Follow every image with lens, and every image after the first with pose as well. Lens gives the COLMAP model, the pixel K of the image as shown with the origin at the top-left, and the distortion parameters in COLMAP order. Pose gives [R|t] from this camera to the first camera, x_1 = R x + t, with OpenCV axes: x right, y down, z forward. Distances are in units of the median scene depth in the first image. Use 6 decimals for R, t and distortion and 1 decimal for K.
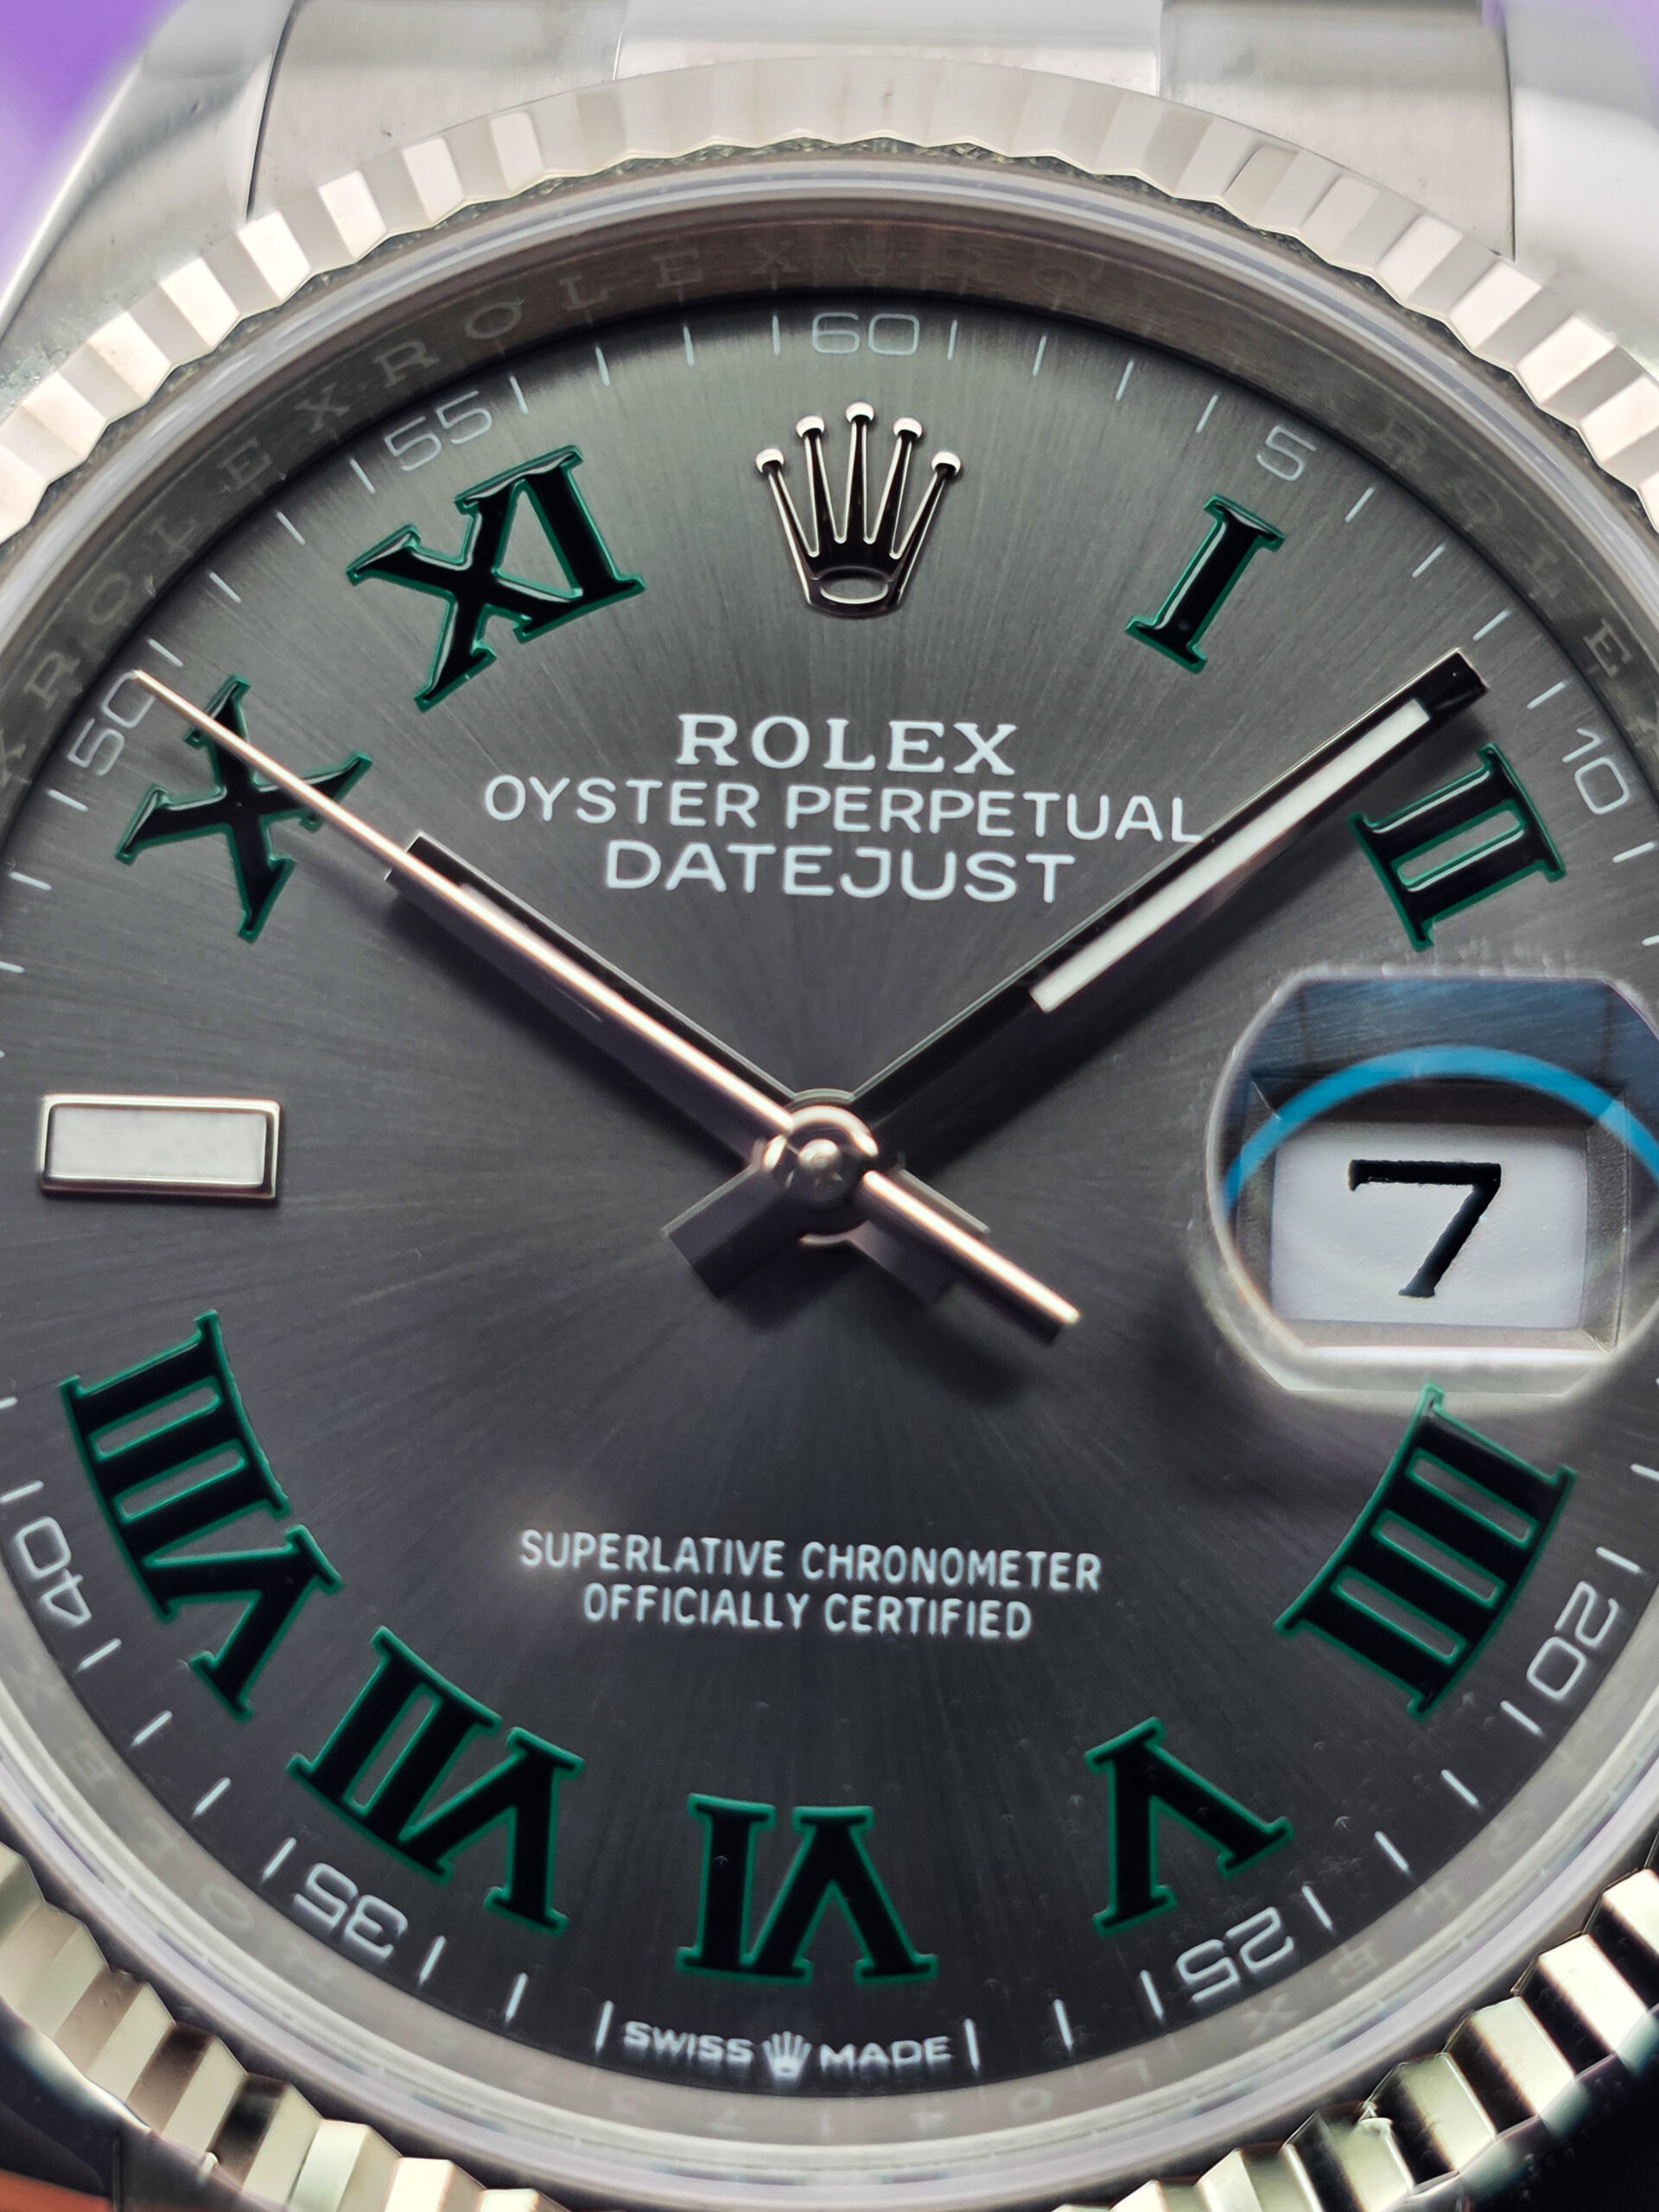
lens RADIAL K [[4486.0, 0, 829.5], [0, 4486.0, 1106.0], [0, 0, 1]] dist [-0.202824, -0.045107]
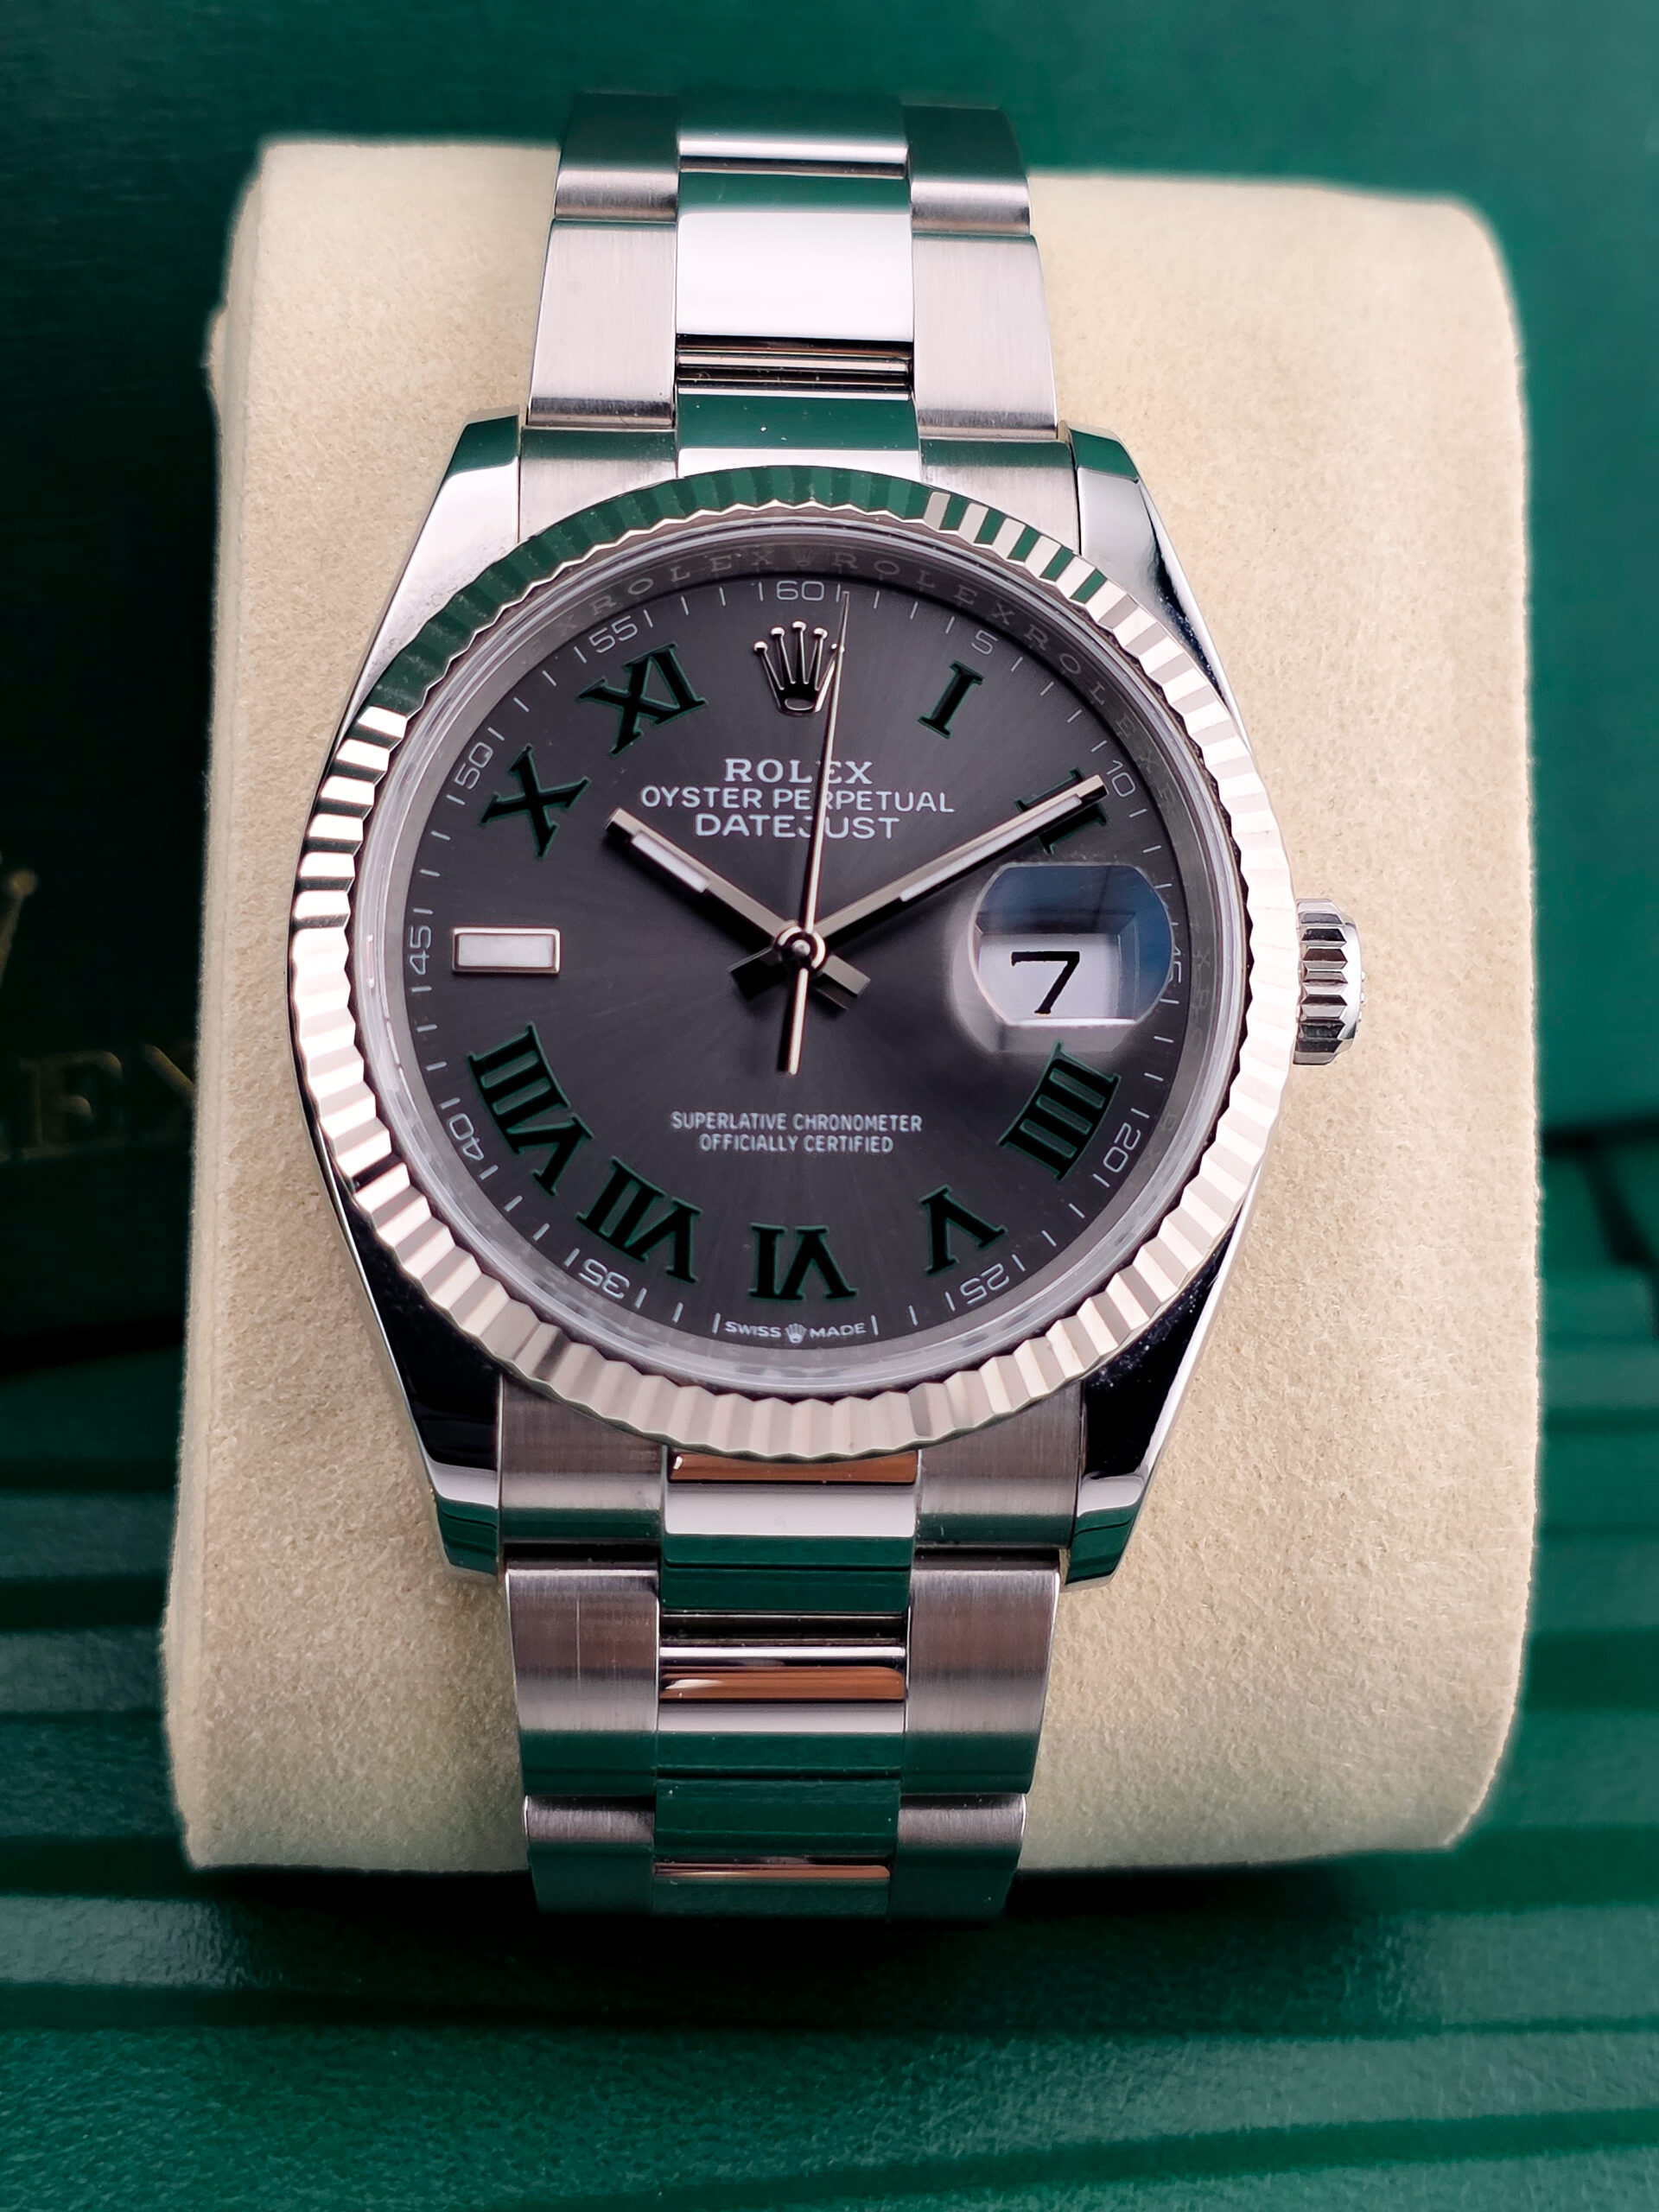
lens RADIAL K [[4436.5, 0, 749.1], [0, 4436.5, 1106.6], [0, 0, 1]] dist [0.023862, 0.081171]
pose [[0.990292, -0.021209, 0.137378, -0.343359], [0.021958, 0.999751, -0.003941, 0.101428], [-0.137260, 0.006919, 0.990511, -1.273130]]
